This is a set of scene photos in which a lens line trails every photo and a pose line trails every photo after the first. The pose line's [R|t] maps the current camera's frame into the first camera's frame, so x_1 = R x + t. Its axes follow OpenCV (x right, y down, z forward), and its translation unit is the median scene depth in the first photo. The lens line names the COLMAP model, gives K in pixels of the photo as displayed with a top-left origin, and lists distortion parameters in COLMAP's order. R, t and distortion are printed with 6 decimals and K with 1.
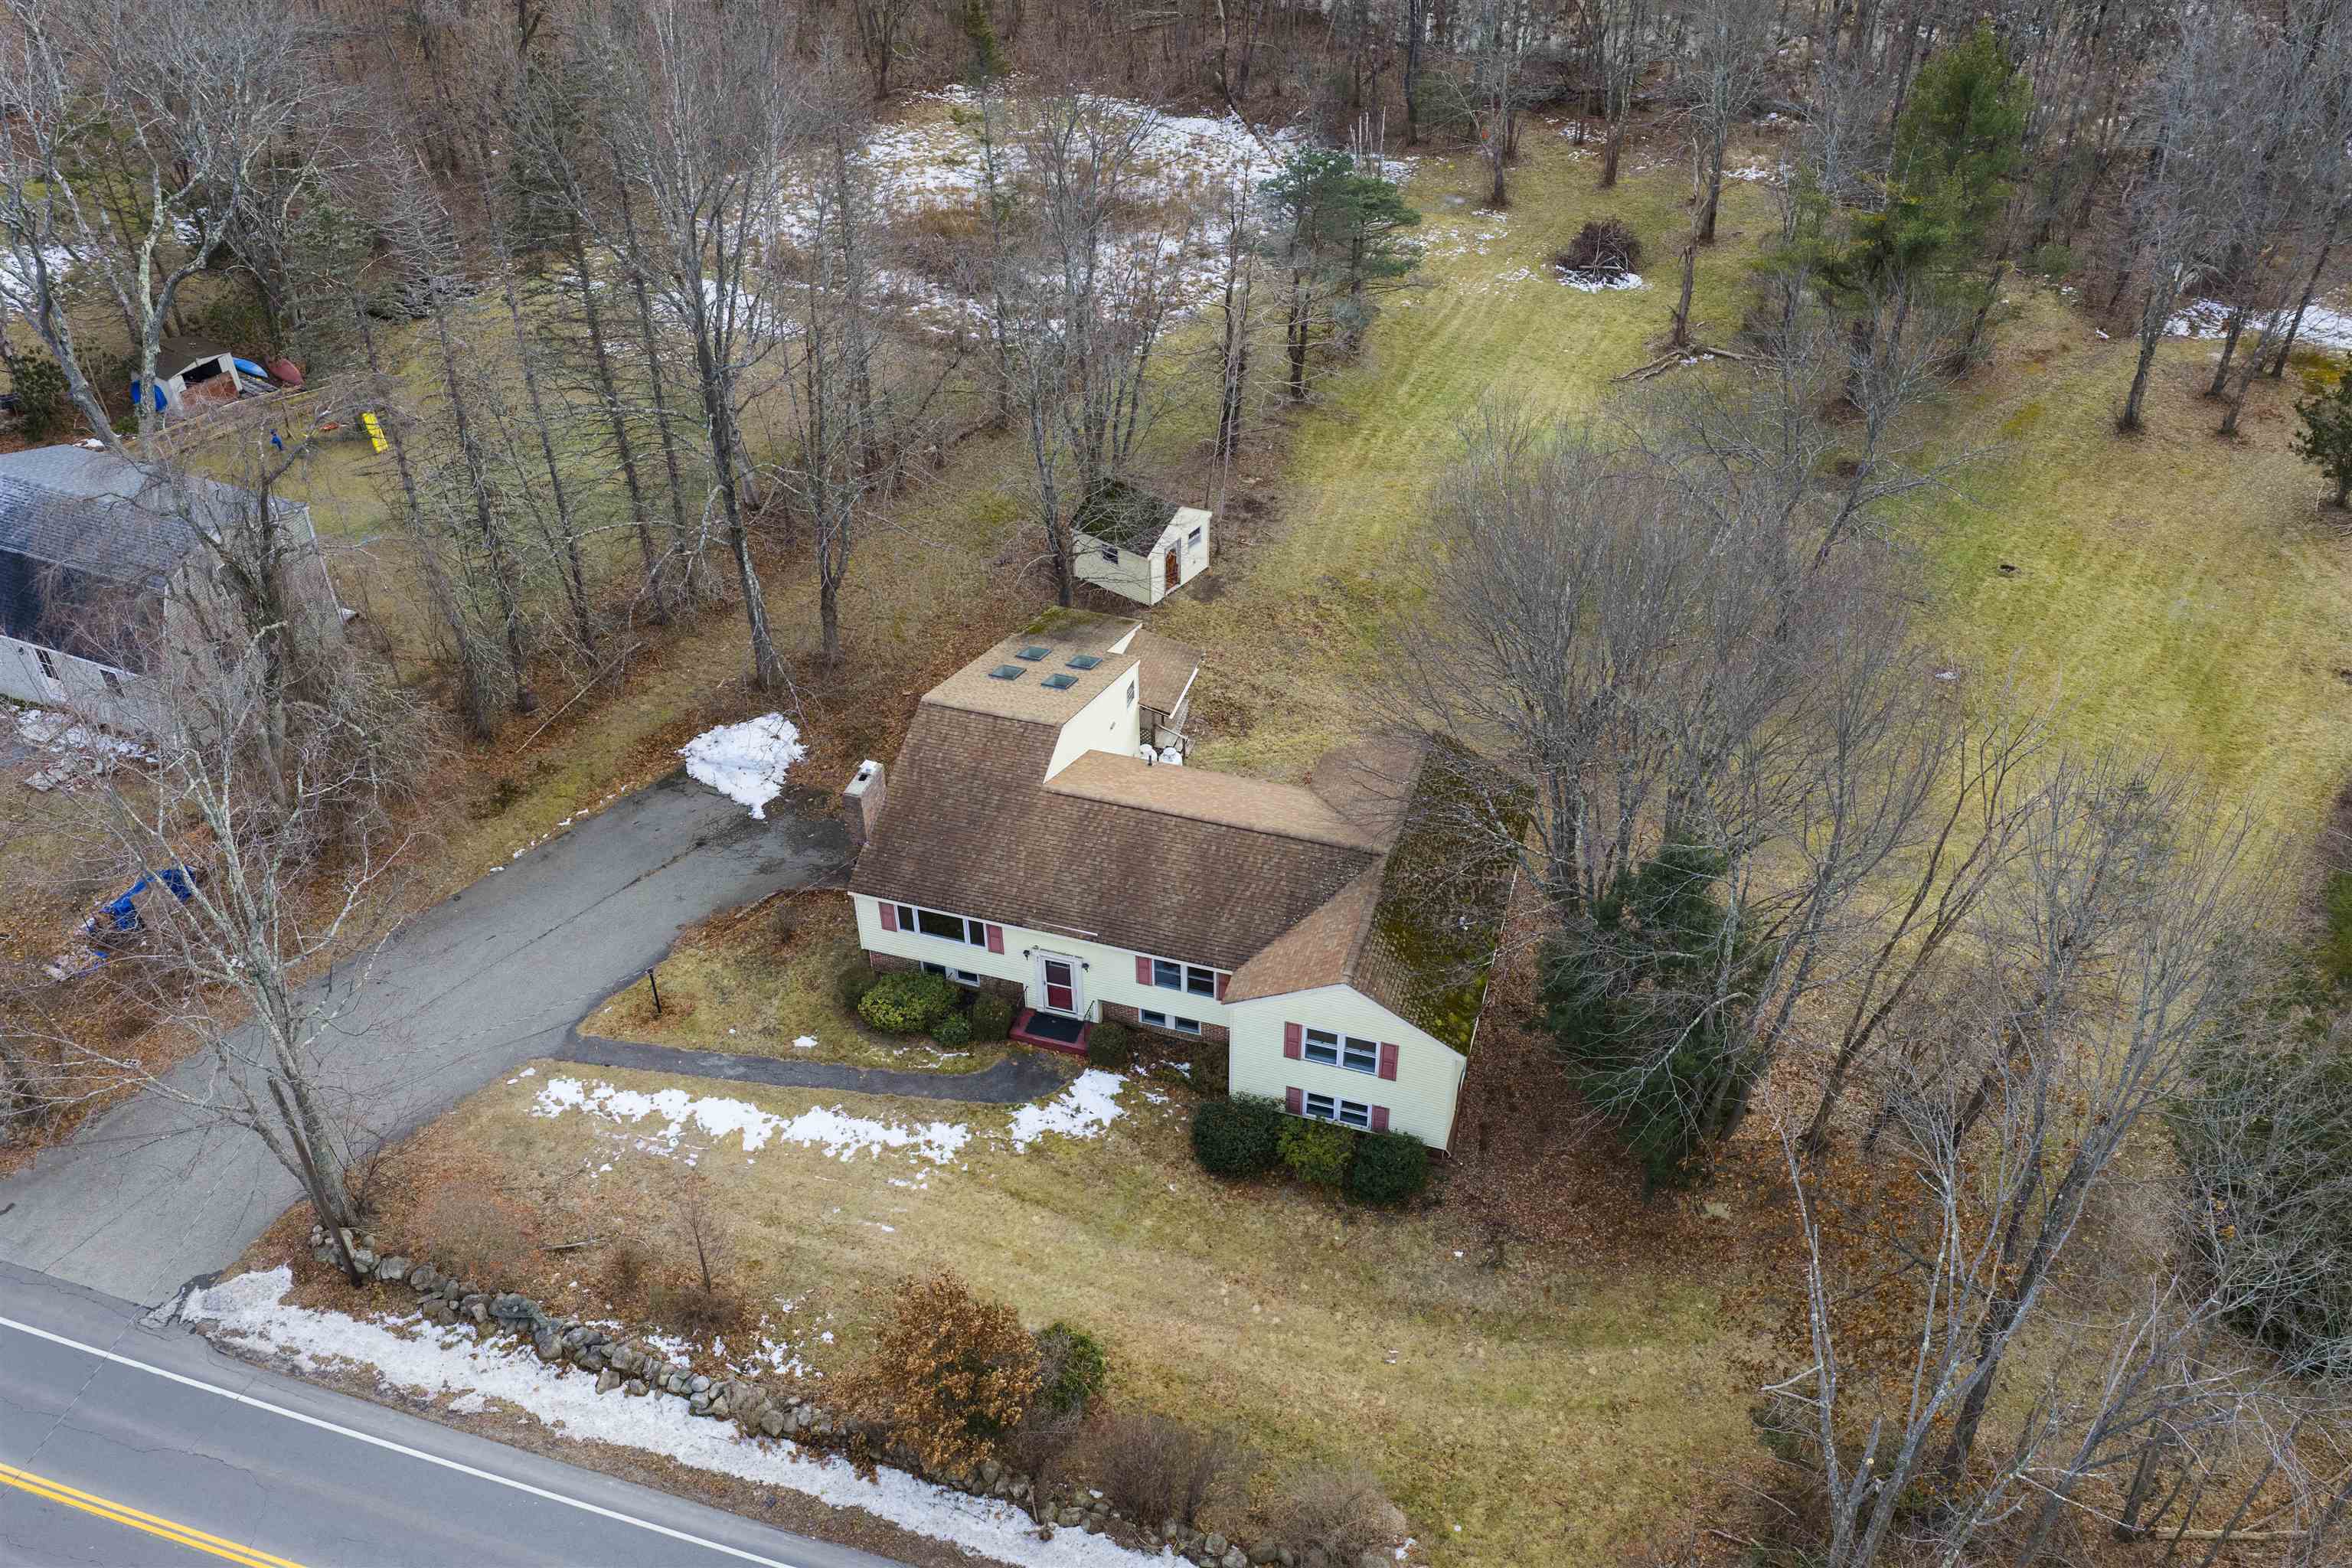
lens RADIAL K [[1939.1, 0, 1174.1], [0, 1939.1, 780.2], [0, 0, 1]] dist [0.033771, -0.048608]
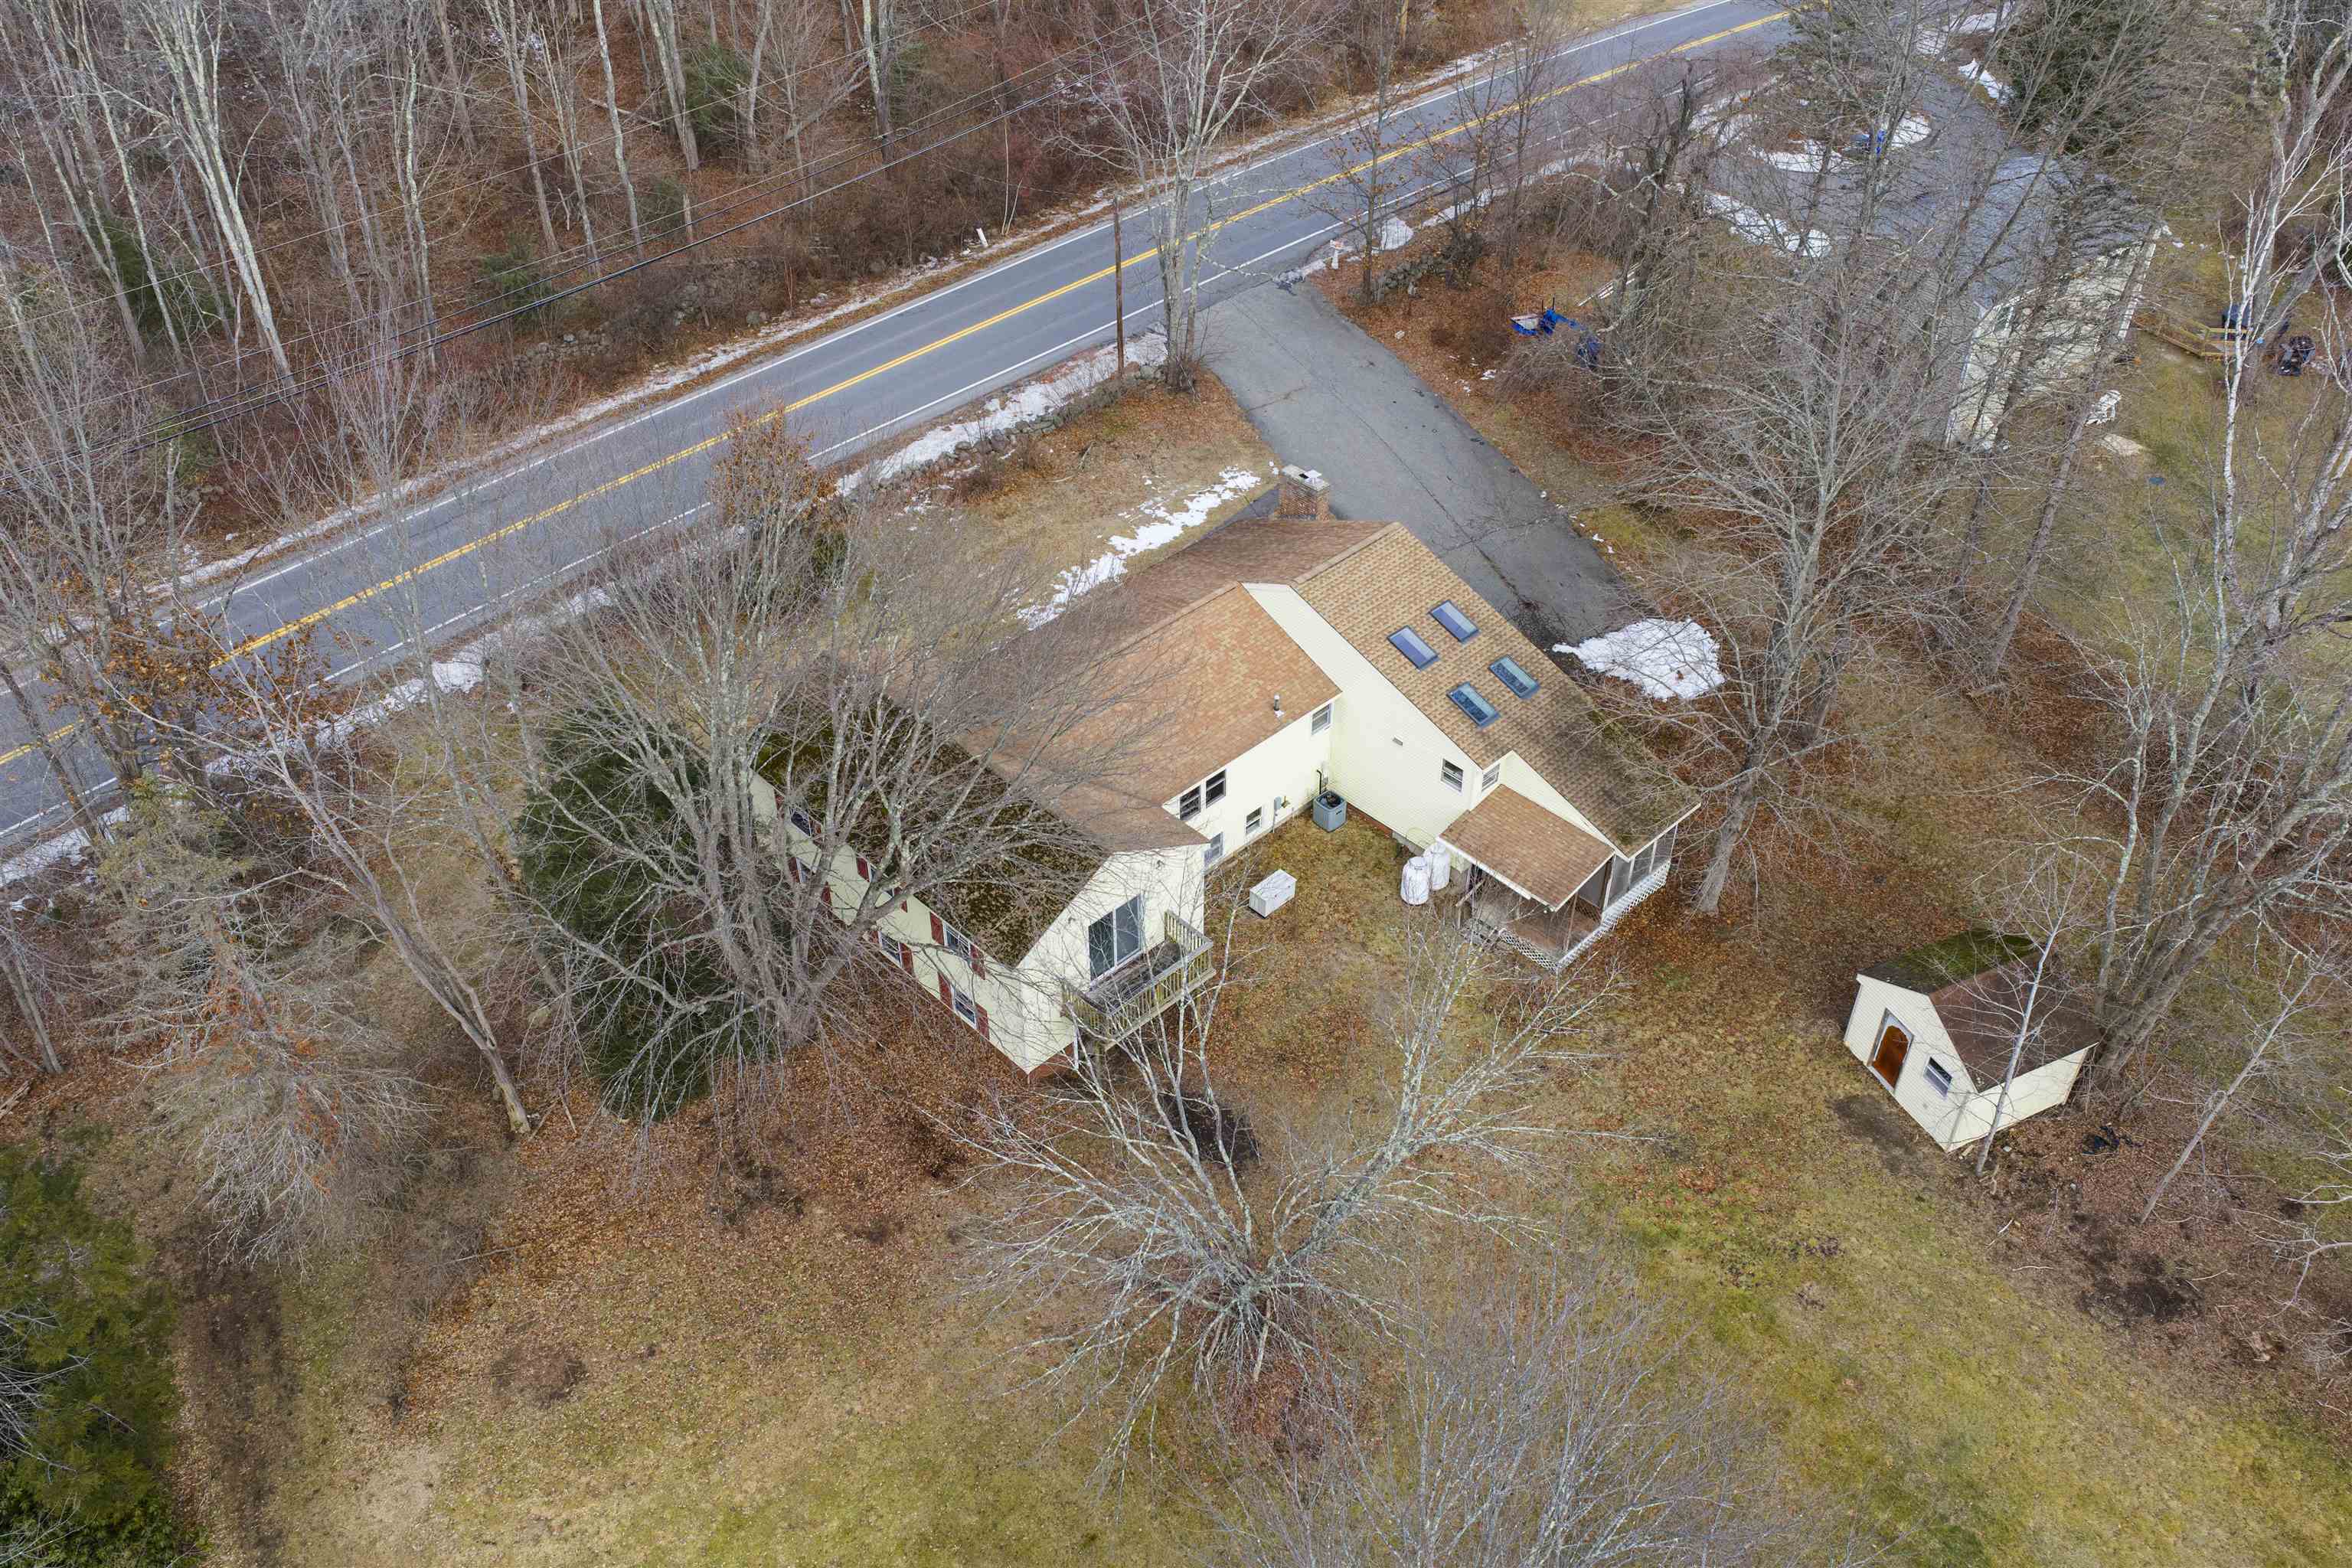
lens RADIAL K [[1939.1, 0, 1187.1], [0, 1939.1, 787.5], [0, 0, 1]] dist [0.033771, -0.048608]
pose [[-0.475793, 0.570962, -0.669047, 0.682934], [-0.544508, 0.406170, 0.733850, -0.684973], [0.690748, 0.713462, 0.117640, 0.983440]]
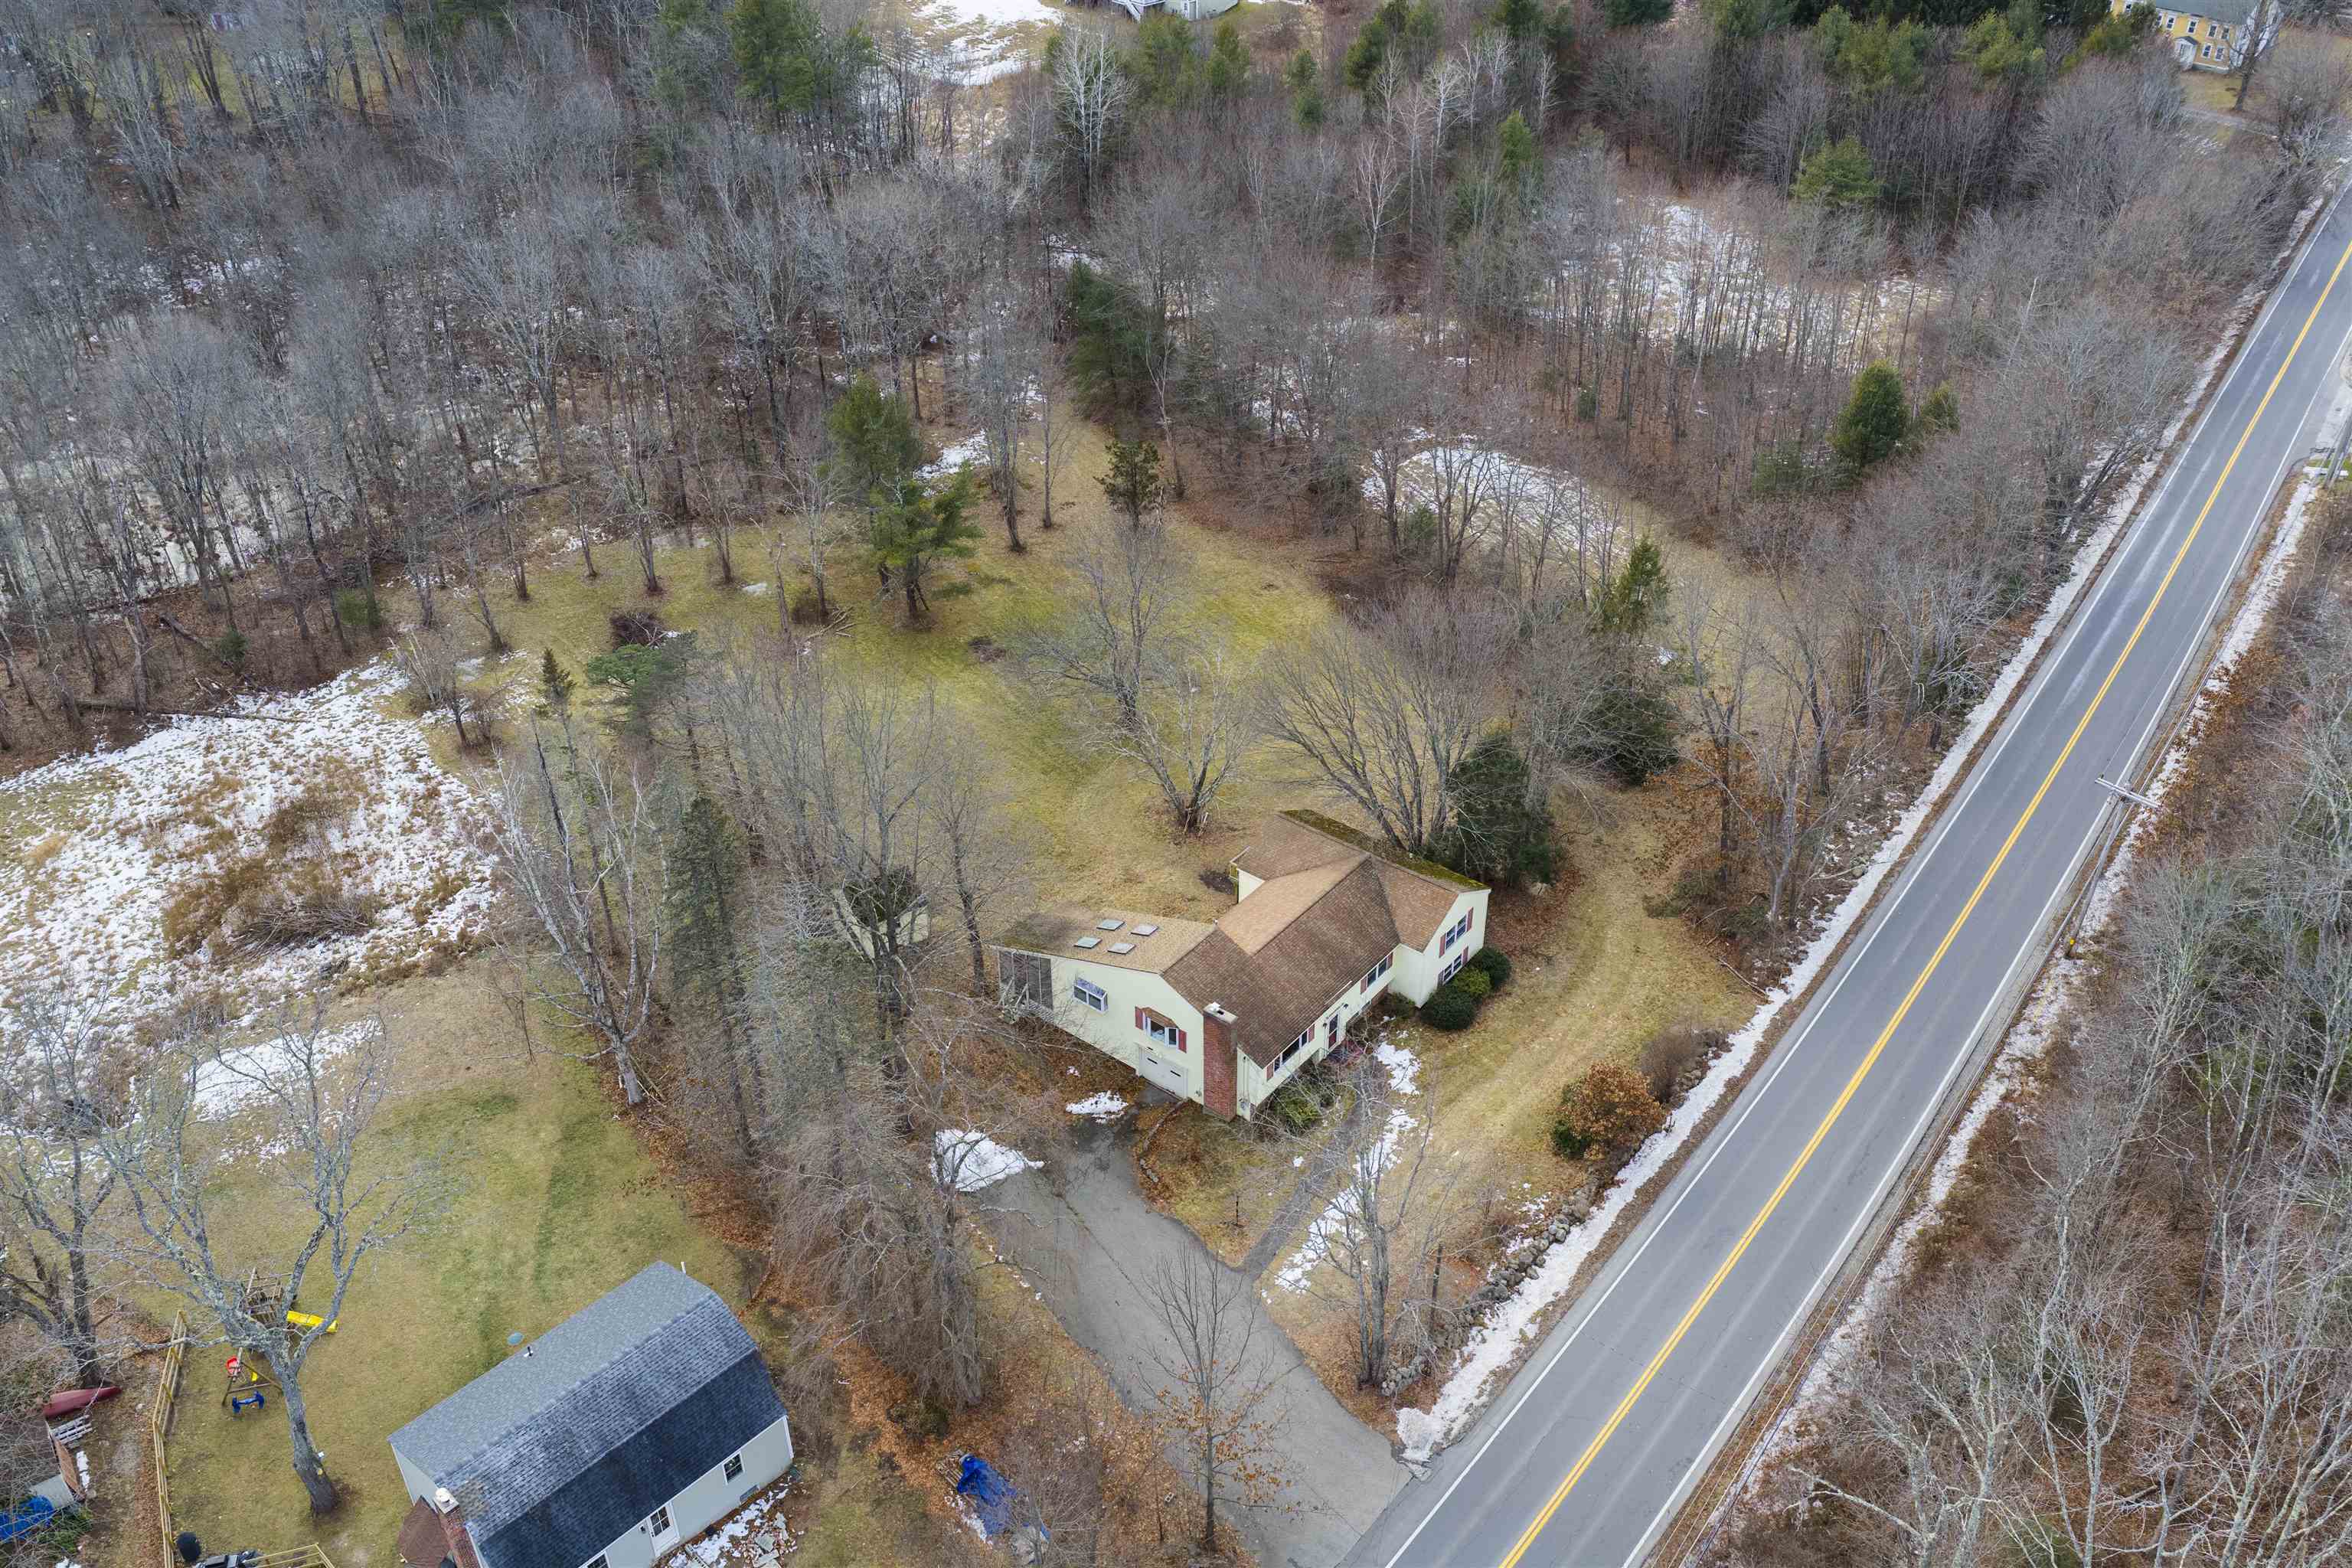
lens RADIAL K [[1939.1, 0, 1177.8], [0, 1939.1, 776.7], [0, 0, 1]] dist [0.033771, -0.048608]
pose [[0.358859, -0.519504, 0.775458, -1.345379], [0.584620, 0.772748, 0.247144, -0.581647], [-0.727626, 0.364659, 0.581020, 0.033403]]
